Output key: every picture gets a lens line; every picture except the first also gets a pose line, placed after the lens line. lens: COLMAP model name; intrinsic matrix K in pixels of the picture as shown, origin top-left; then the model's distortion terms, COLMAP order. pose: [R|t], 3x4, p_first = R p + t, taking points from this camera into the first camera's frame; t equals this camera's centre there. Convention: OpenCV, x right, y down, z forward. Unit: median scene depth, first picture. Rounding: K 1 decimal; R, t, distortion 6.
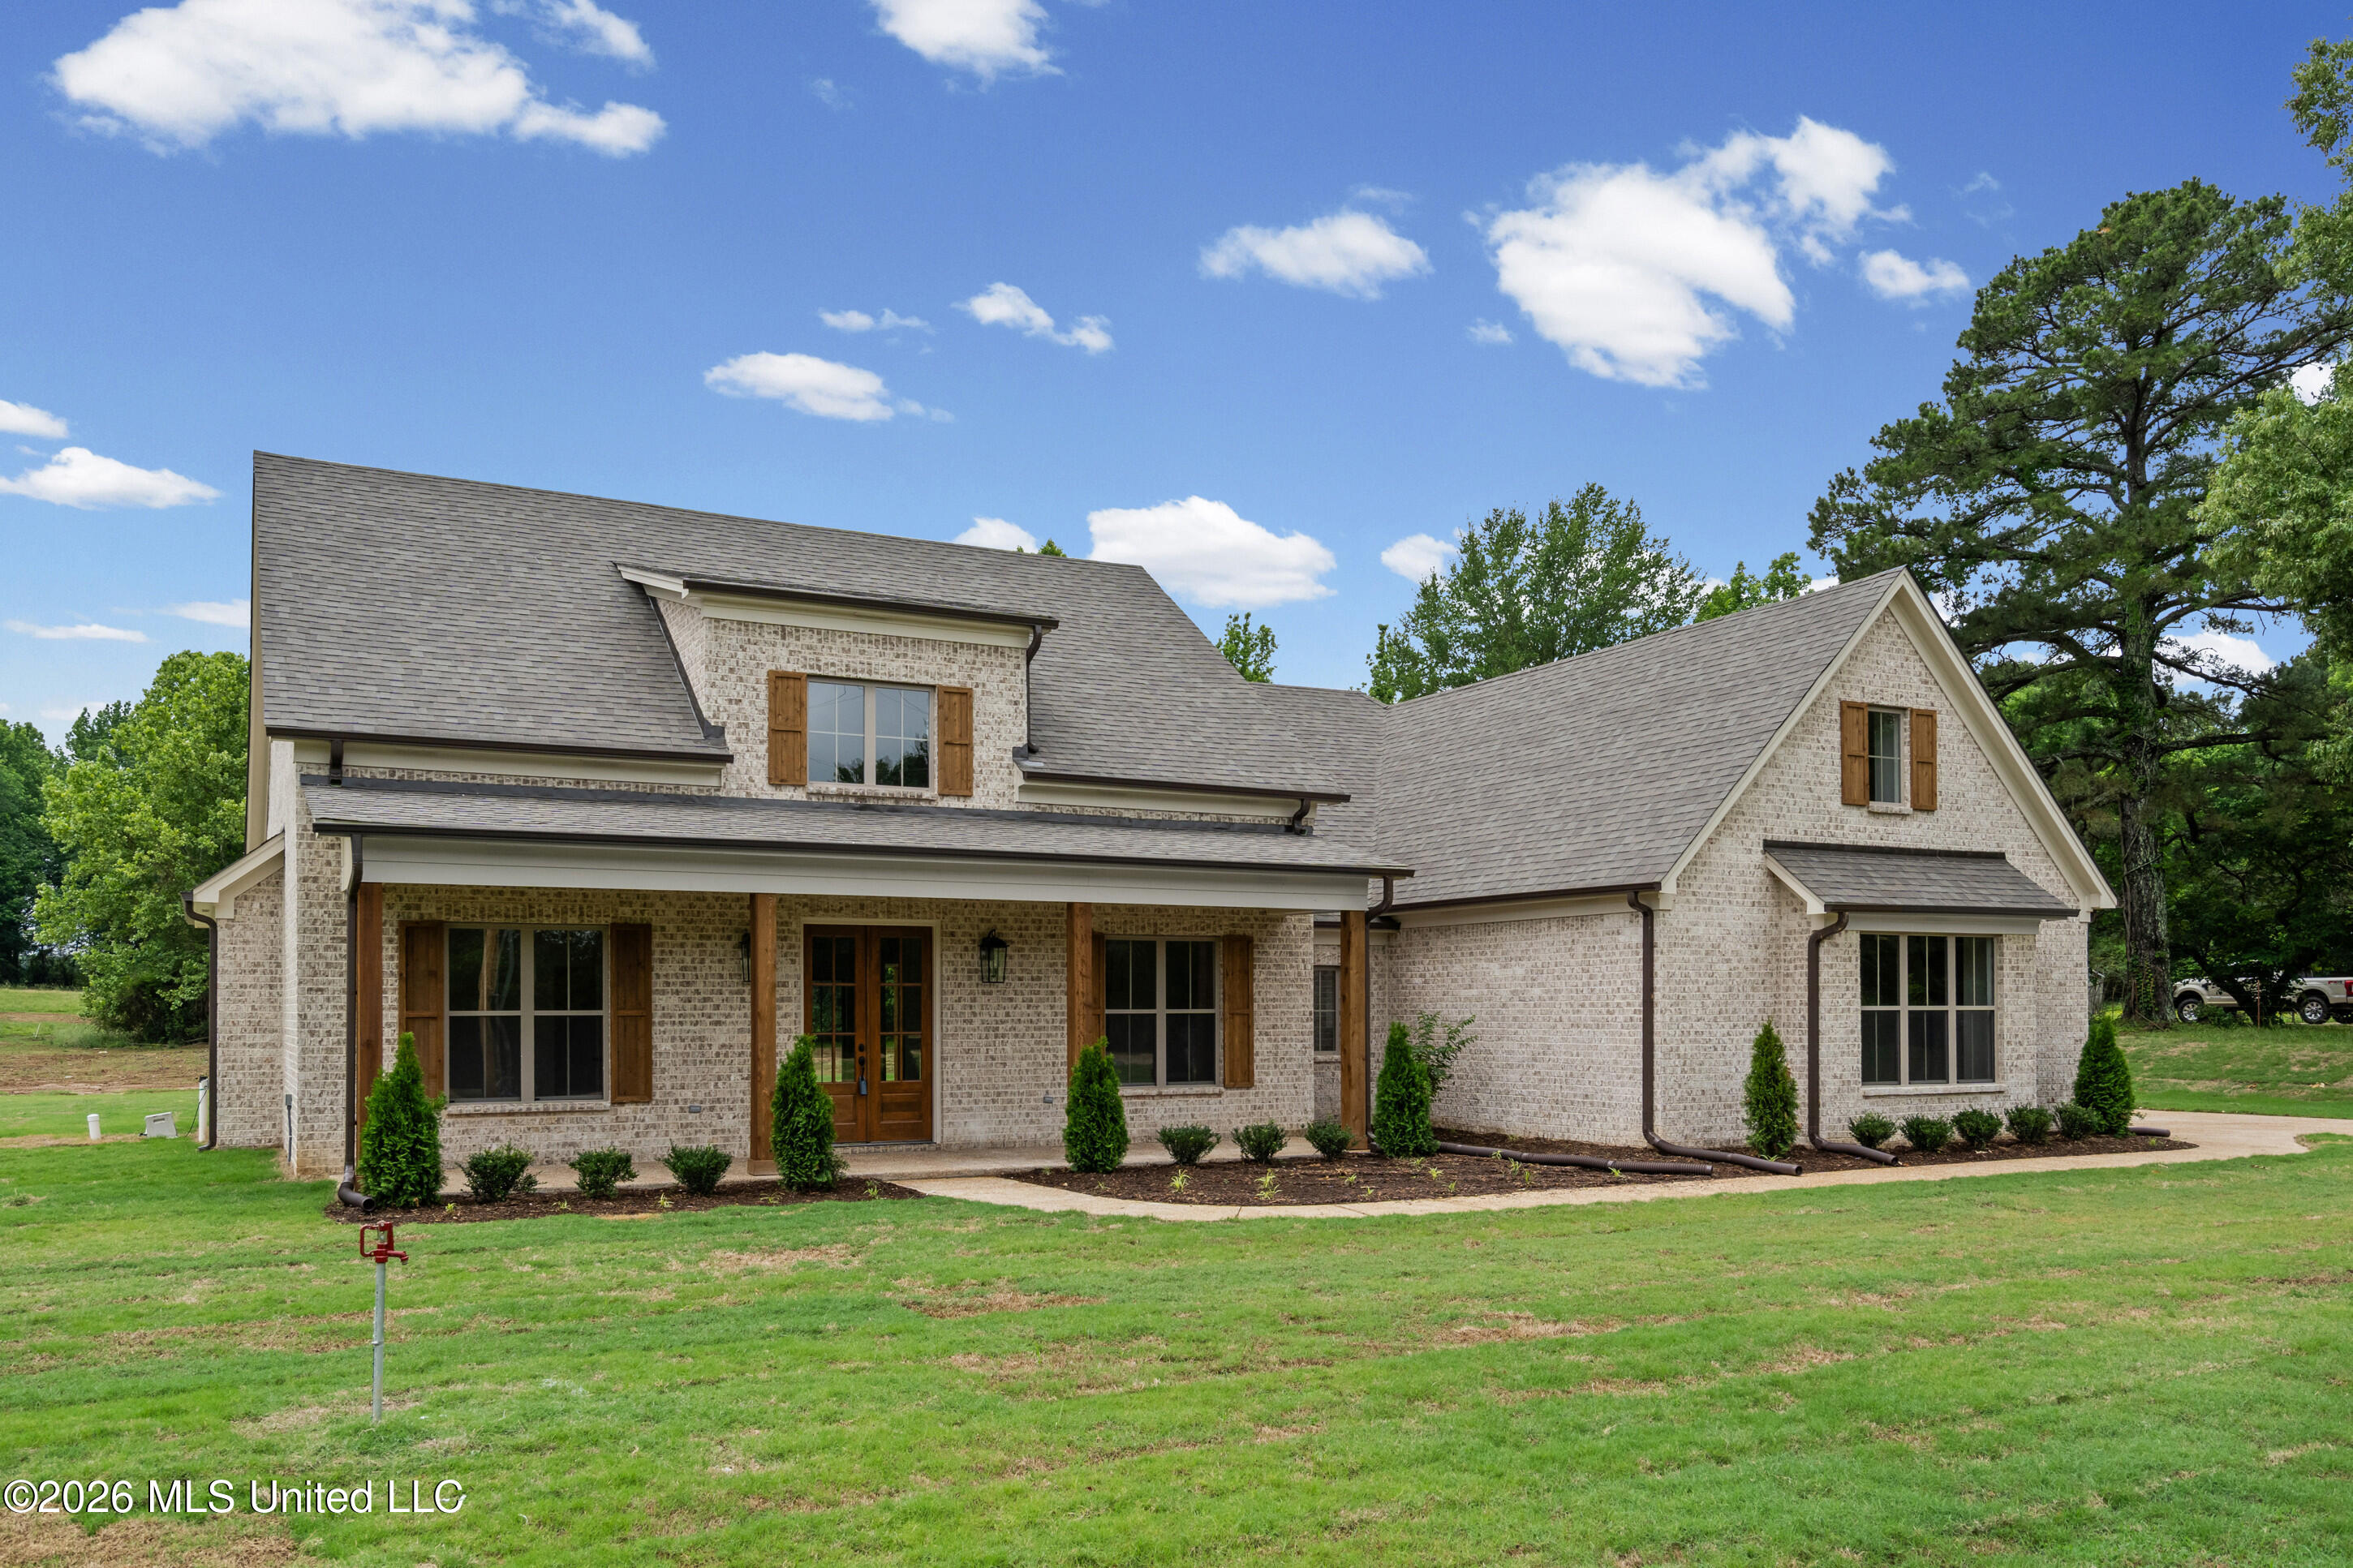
lens RADIAL K [[1747.2, 0, 1176.3], [0, 1747.2, 882.2], [0, 0, 1]] dist [0.000523, 0.001222]
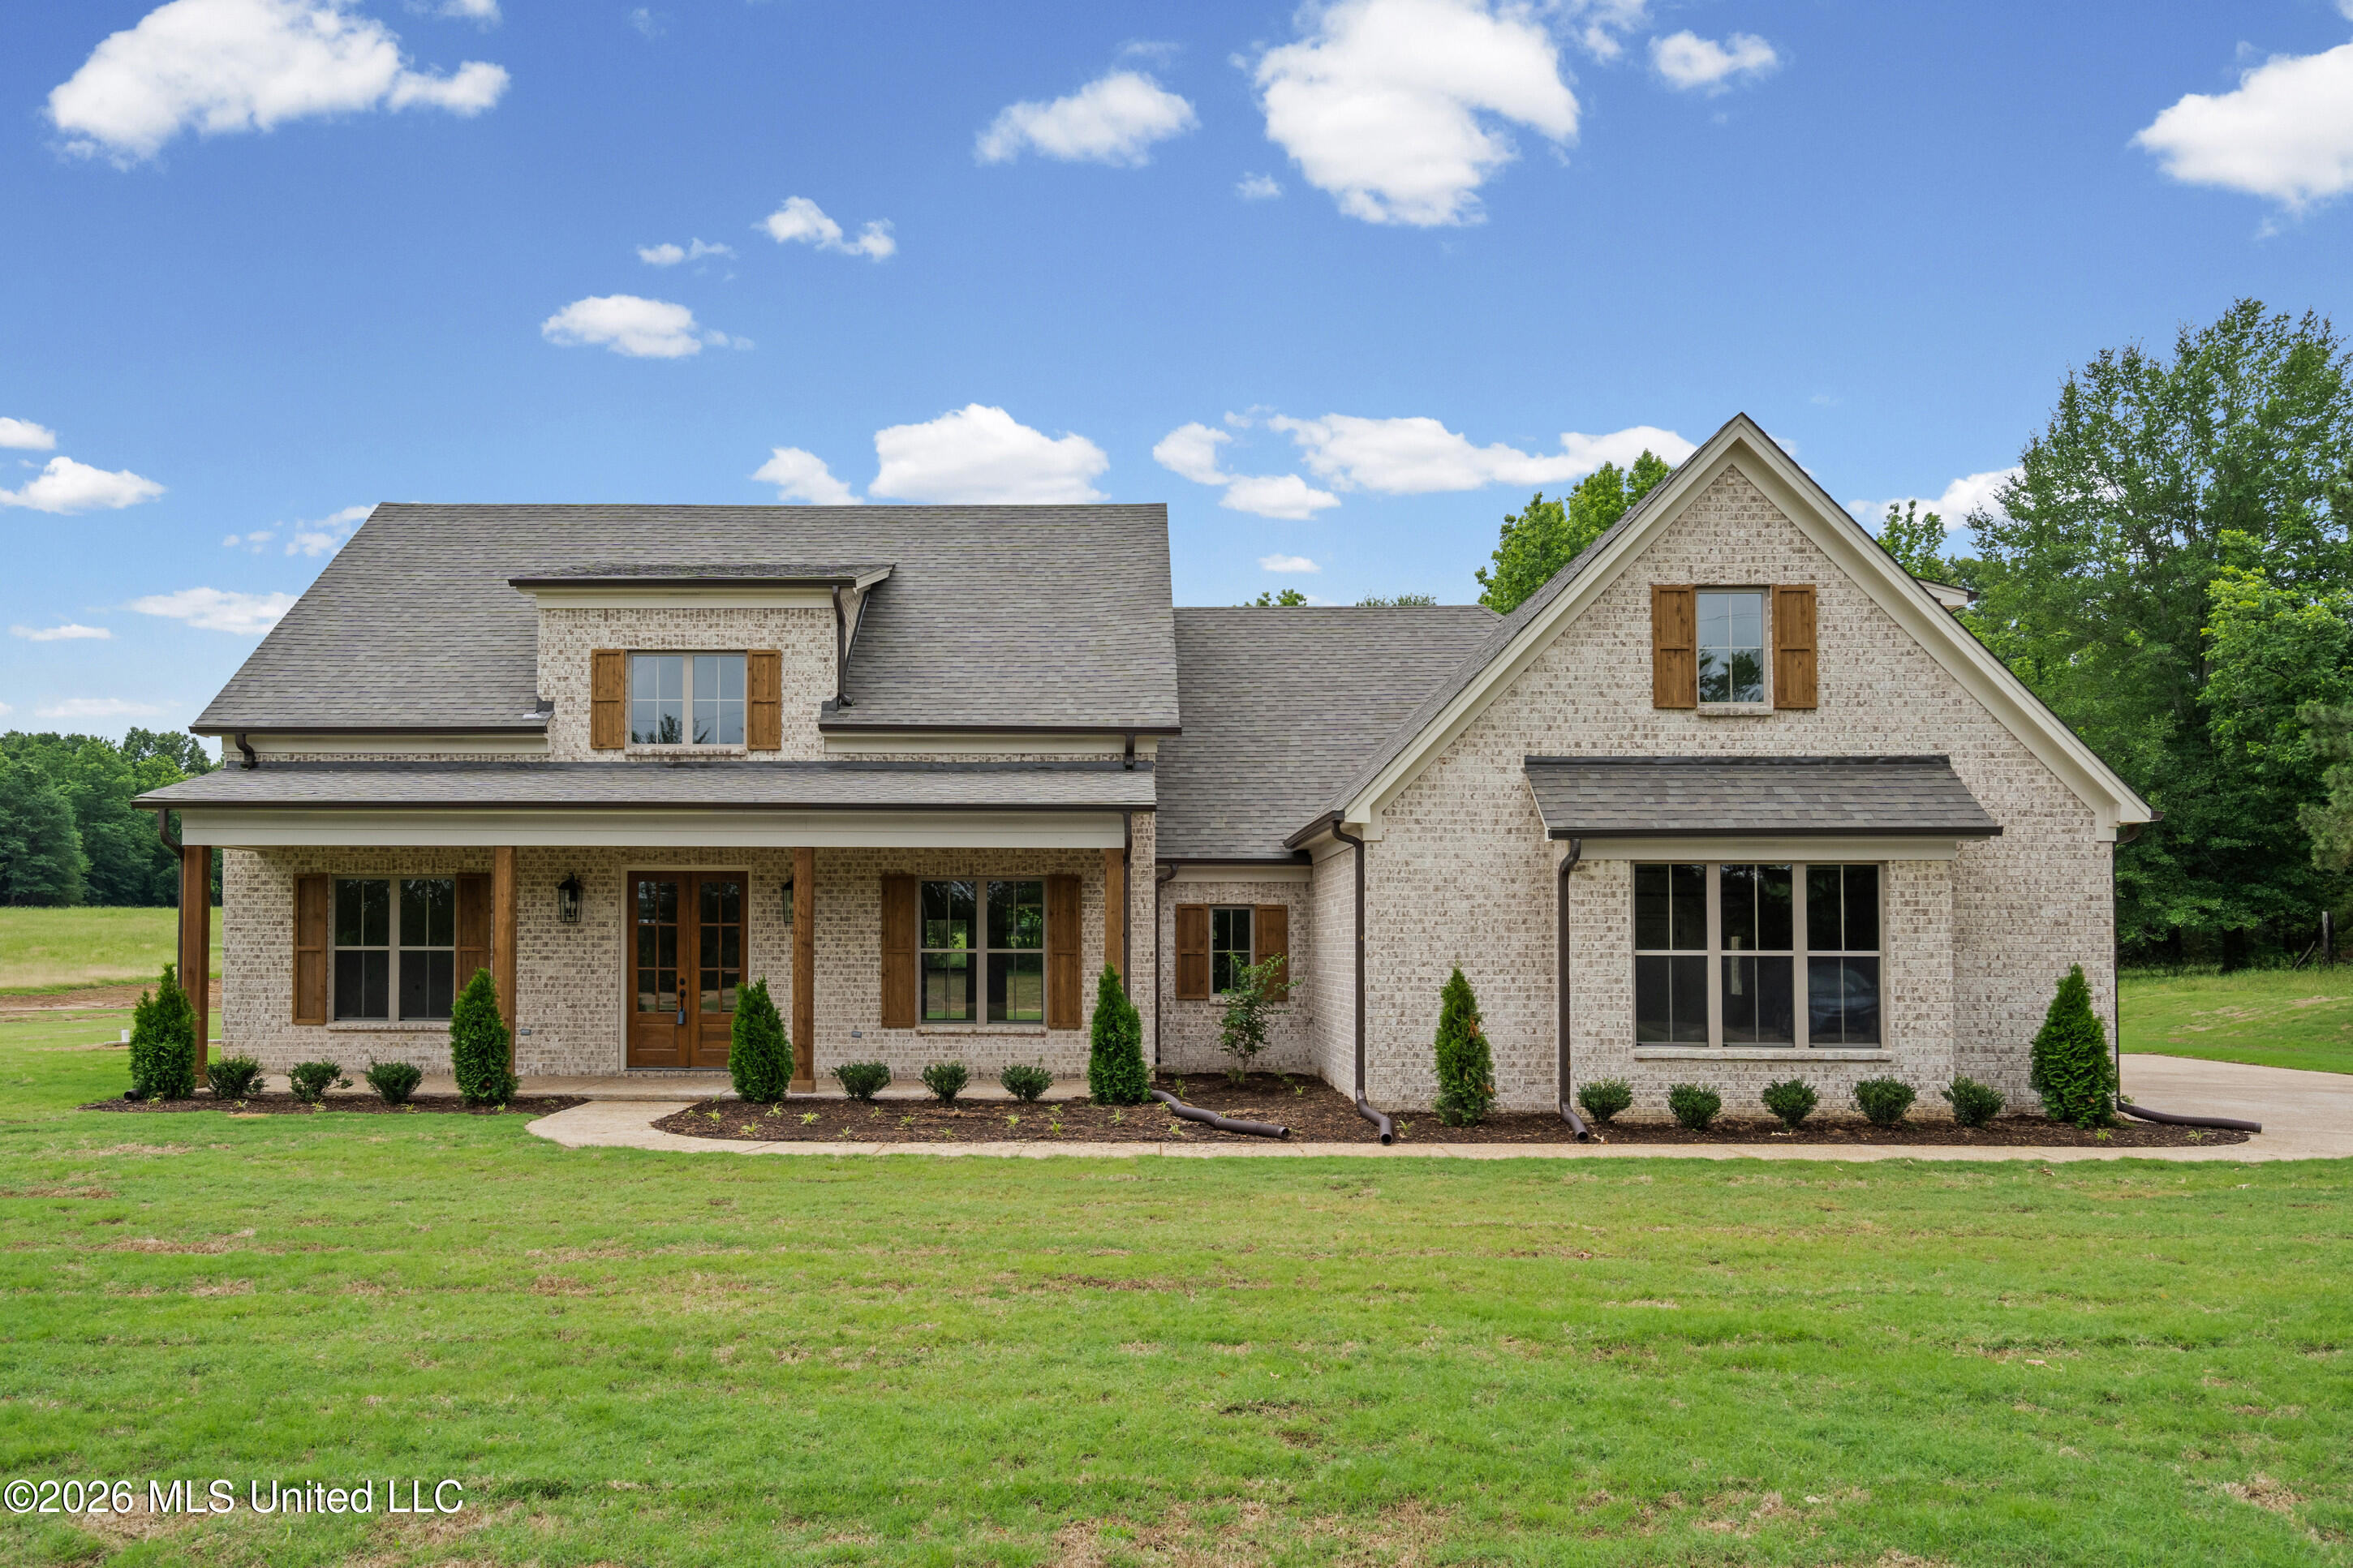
lens RADIAL K [[1785.3, 0, 1176.5], [0, 1785.3, 784.0], [0, 0, 1]] dist [0.005194, 0.002129]
pose [[0.878135, -0.037730, -0.476922, 0.619274], [0.028365, 0.999238, -0.026824, 0.008374], [0.477571, 0.010028, 0.878536, 0.147818]]
